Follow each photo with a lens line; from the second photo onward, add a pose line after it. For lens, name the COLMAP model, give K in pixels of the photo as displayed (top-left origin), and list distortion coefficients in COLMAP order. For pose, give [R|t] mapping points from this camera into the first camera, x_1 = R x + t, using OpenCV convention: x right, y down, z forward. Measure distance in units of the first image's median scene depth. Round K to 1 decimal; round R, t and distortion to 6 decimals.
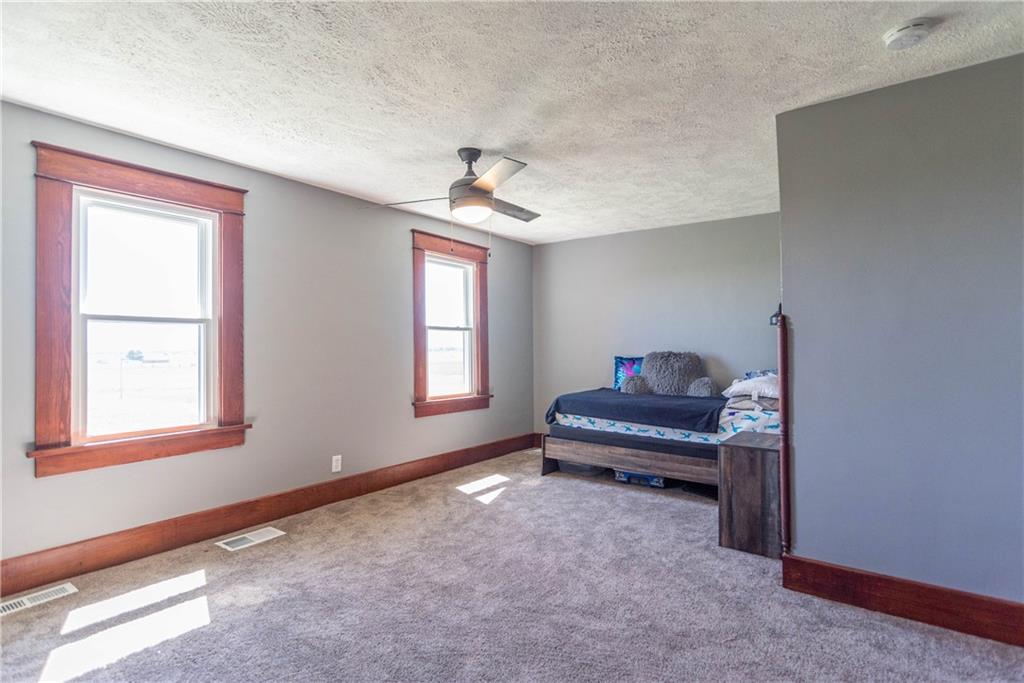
lens RADIAL K [[509.2, 0, 510.5], [0, 509.2, 342.3], [0, 0, 1]] dist [-0.005920, 0.000434]
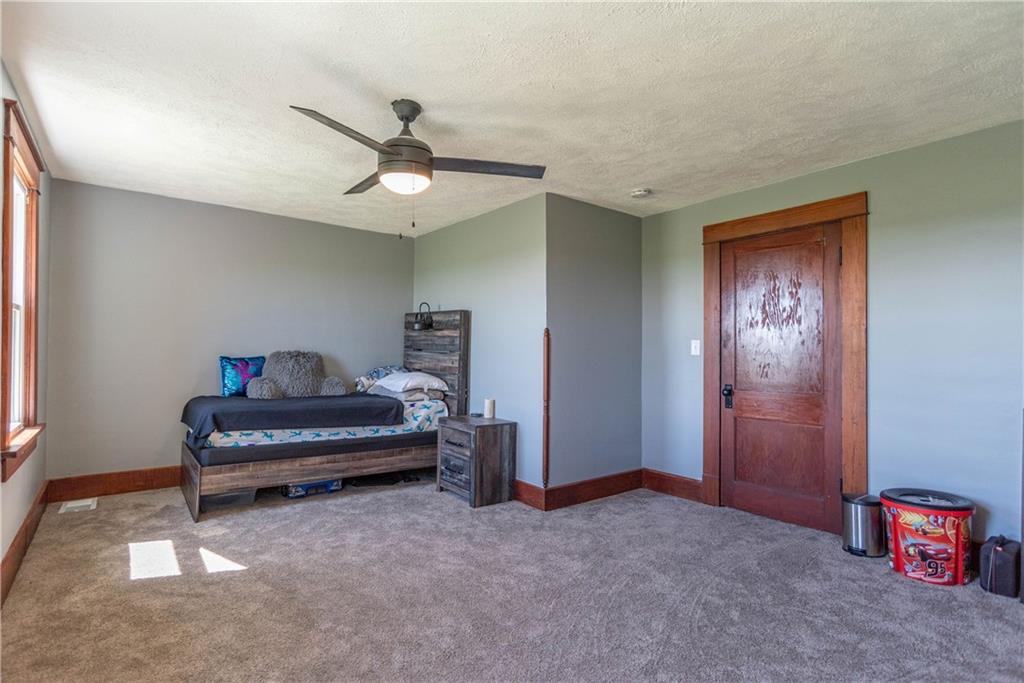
lens RADIAL K [[509.2, 0, 510.5], [0, 509.2, 342.3], [0, 0, 1]] dist [-0.005920, 0.000434]
pose [[0.270665, 0.023665, 0.962383, -0.597648], [-0.027622, 0.999477, -0.016808, 0.009169], [-0.962277, -0.022034, 0.271177, 0.447993]]
